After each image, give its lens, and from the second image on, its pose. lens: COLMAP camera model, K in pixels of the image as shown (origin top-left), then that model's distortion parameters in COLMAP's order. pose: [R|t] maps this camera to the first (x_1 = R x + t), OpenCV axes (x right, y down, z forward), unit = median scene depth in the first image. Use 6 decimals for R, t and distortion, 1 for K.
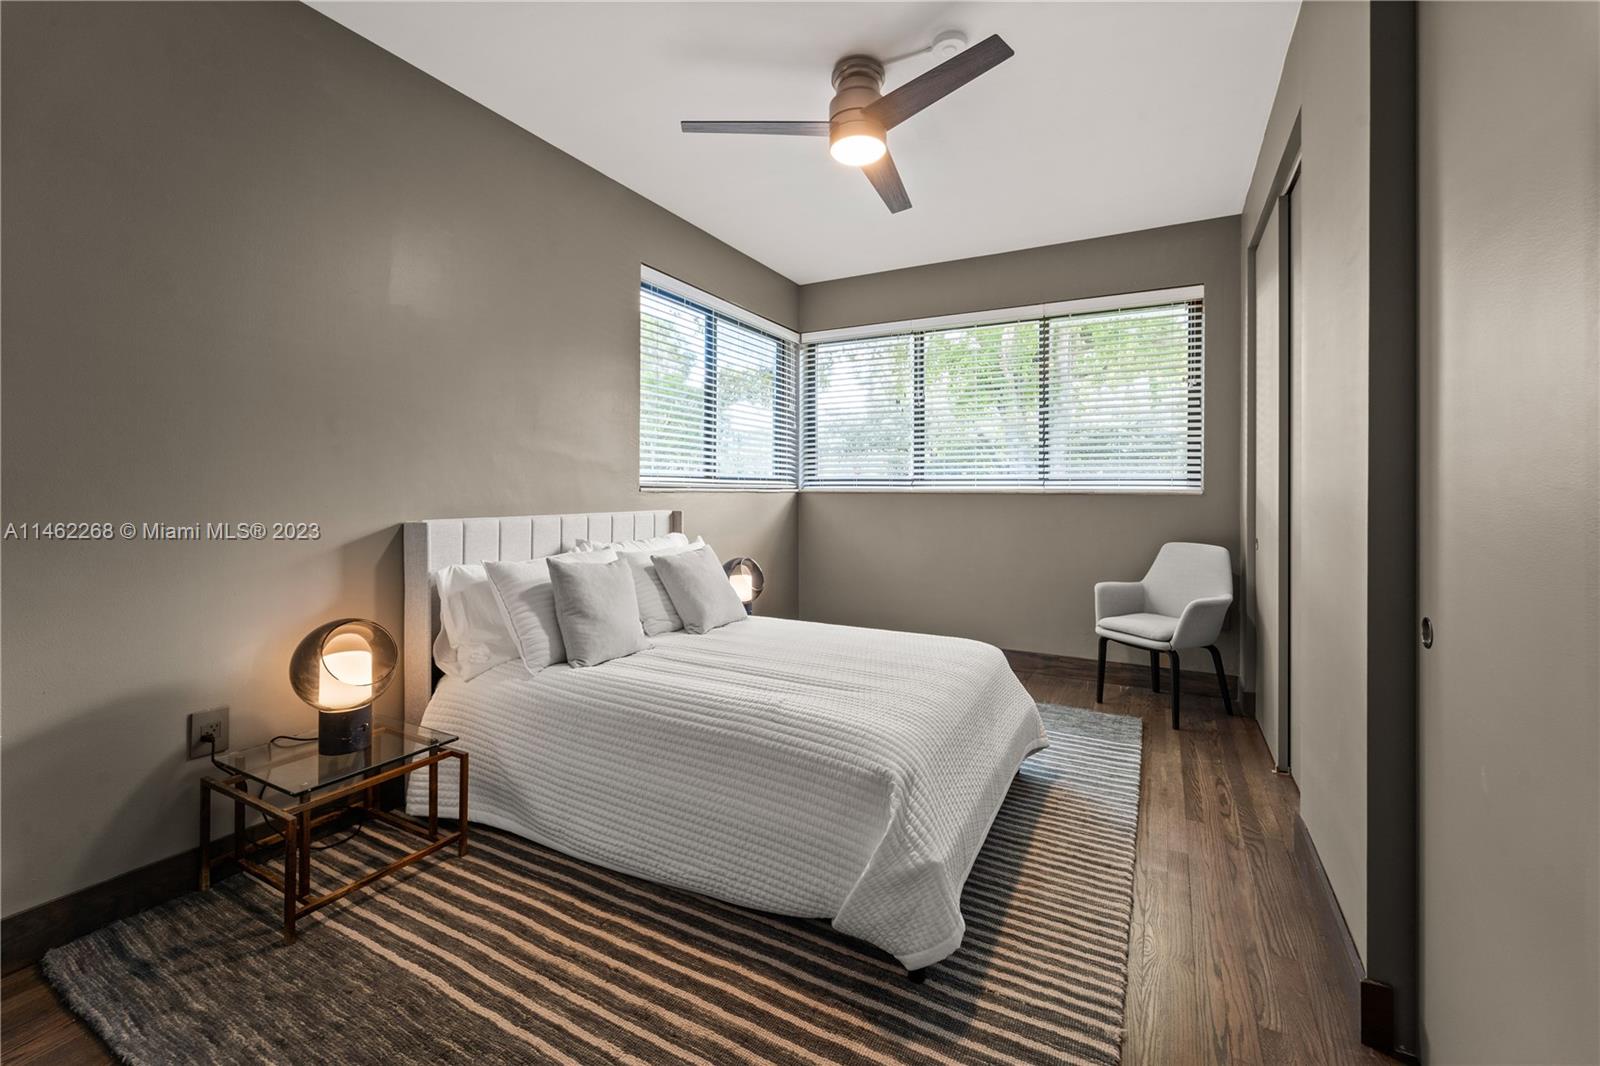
lens RADIAL K [[646.1, 0, 805.0], [0, 646.1, 521.5], [0, 0, 1]] dist [0.000285, 0.000003]
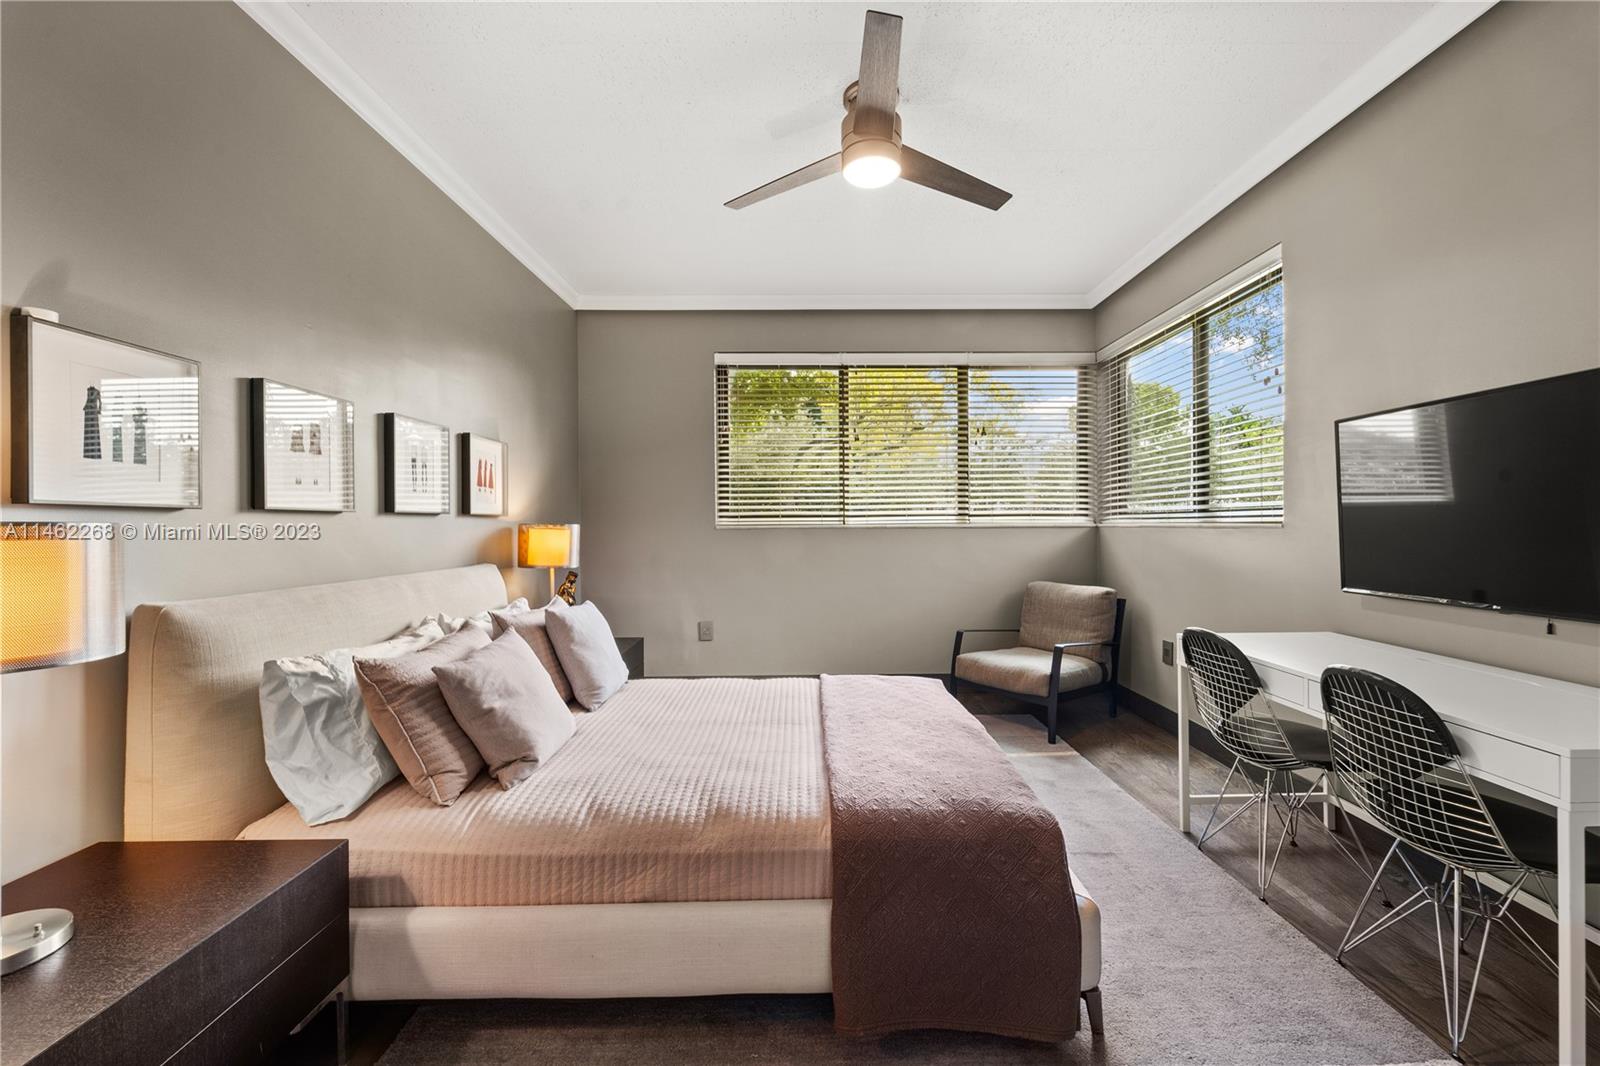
lens RADIAL K [[646.1, 0, 805.0], [0, 646.1, 521.5], [0, 0, 1]] dist [0.000285, 0.000003]
pose [[0.872858, -0.008307, 0.487904, -0.381628], [0.036337, 0.998186, -0.048011, -0.015133], [-0.486620, 0.059636, 0.871576, 0.203107]]
